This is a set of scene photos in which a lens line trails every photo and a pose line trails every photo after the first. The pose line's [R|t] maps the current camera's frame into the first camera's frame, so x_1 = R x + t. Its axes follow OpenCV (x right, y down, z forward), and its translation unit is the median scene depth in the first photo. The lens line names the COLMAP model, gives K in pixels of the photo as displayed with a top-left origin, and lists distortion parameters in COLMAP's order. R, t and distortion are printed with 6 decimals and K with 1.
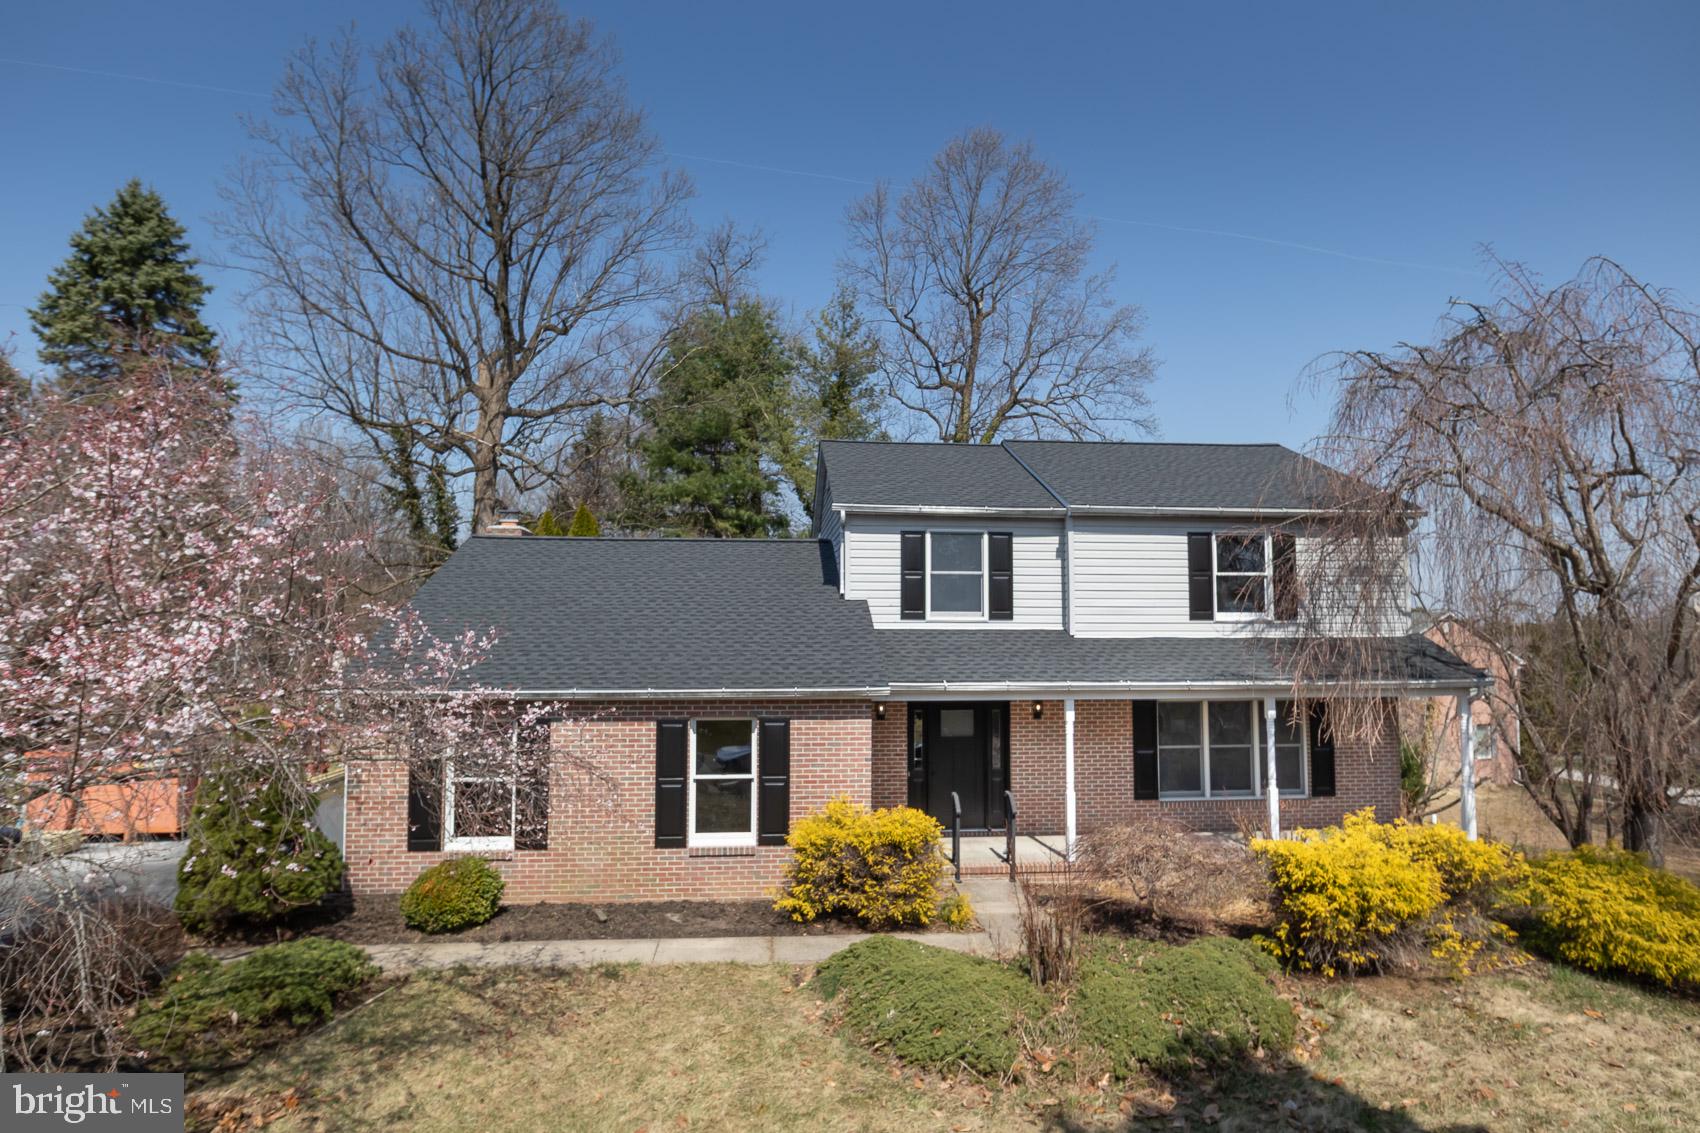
lens RADIAL K [[984.3, 0, 850.0], [0, 984.3, 566.5], [0, 0, 1]] dist [-0.006658, -0.002333]
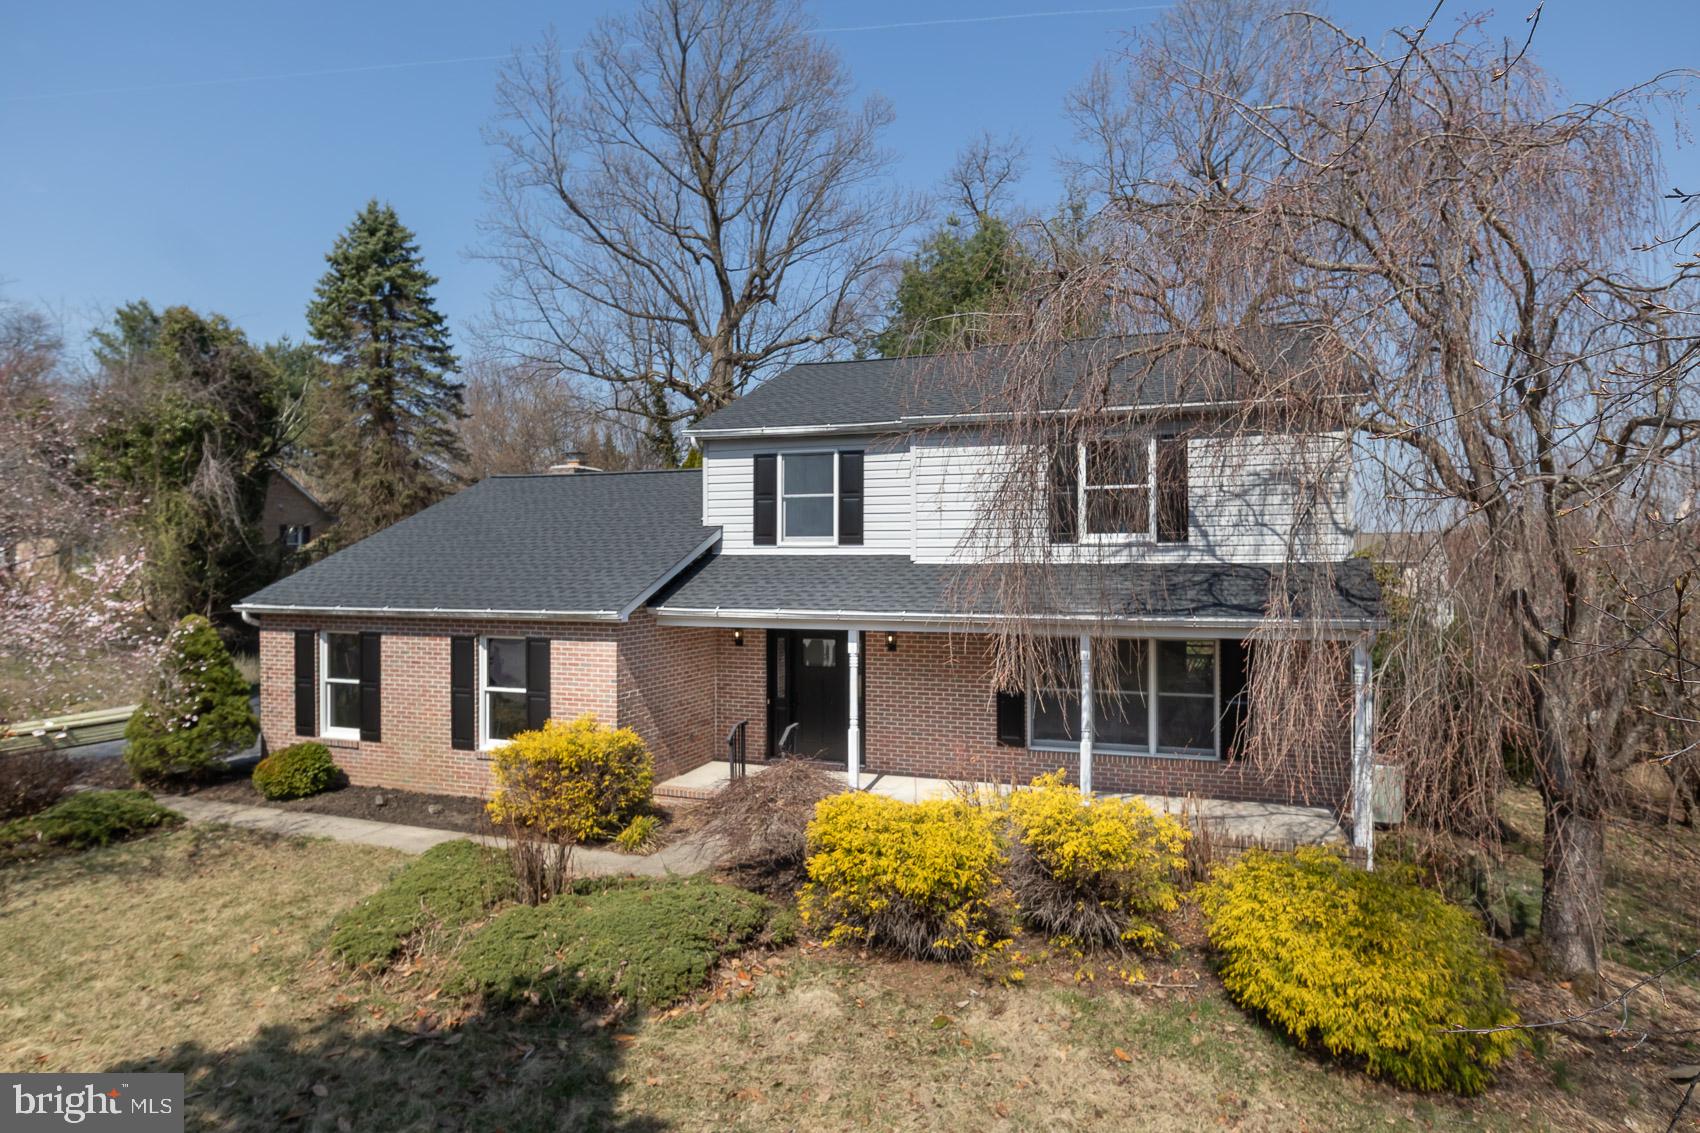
lens RADIAL K [[984.3, 0, 850.0], [0, 984.3, 566.5], [0, 0, 1]] dist [-0.006658, -0.002333]
pose [[0.903649, 0.001197, -0.428272, 0.554352], [0.028975, 0.997534, 0.063927, 0.015011], [0.427292, -0.070177, 0.901386, 0.153577]]
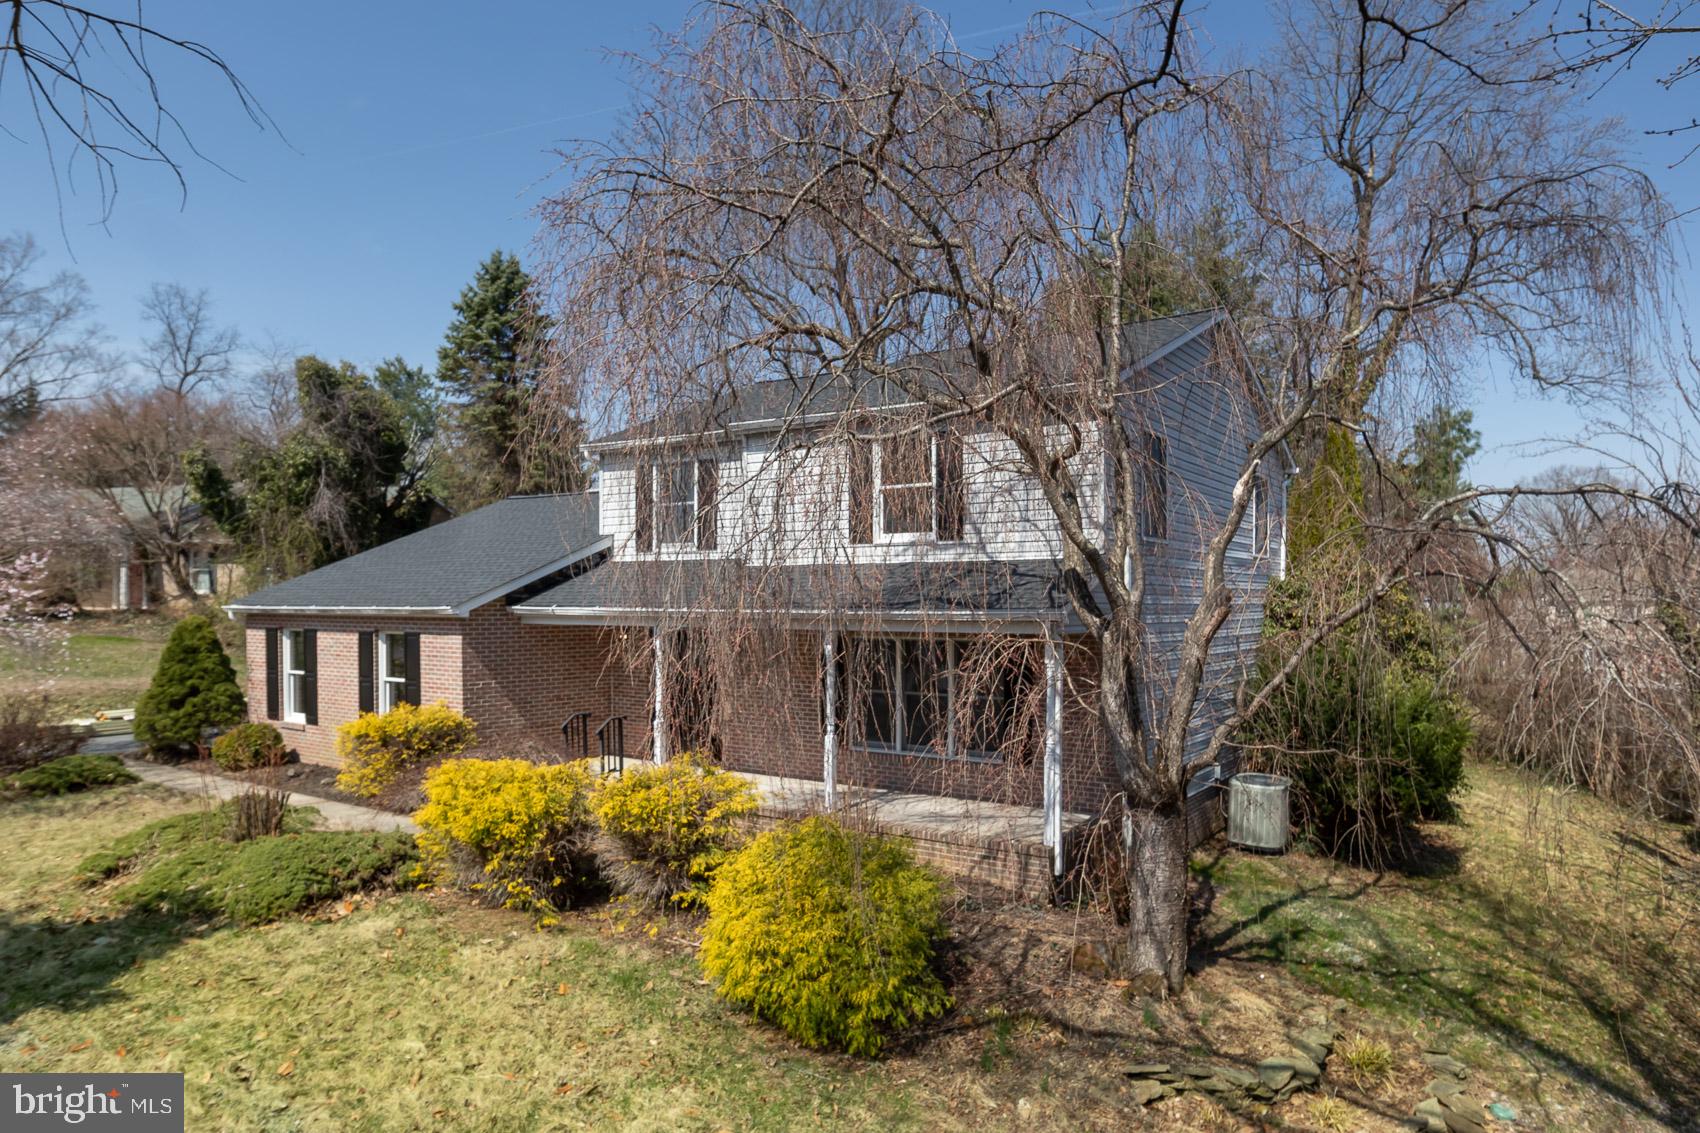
lens RADIAL K [[1014.2, 0, 937.1], [0, 1014.2, 630.9], [0, 0, 1]] dist [-0.004871, -0.001218]
pose [[0.796690, 0.018865, -0.604094, 0.943308], [0.035628, 0.996309, 0.078099, 0.063975], [0.603338, -0.083743, 0.793077, 0.334656]]
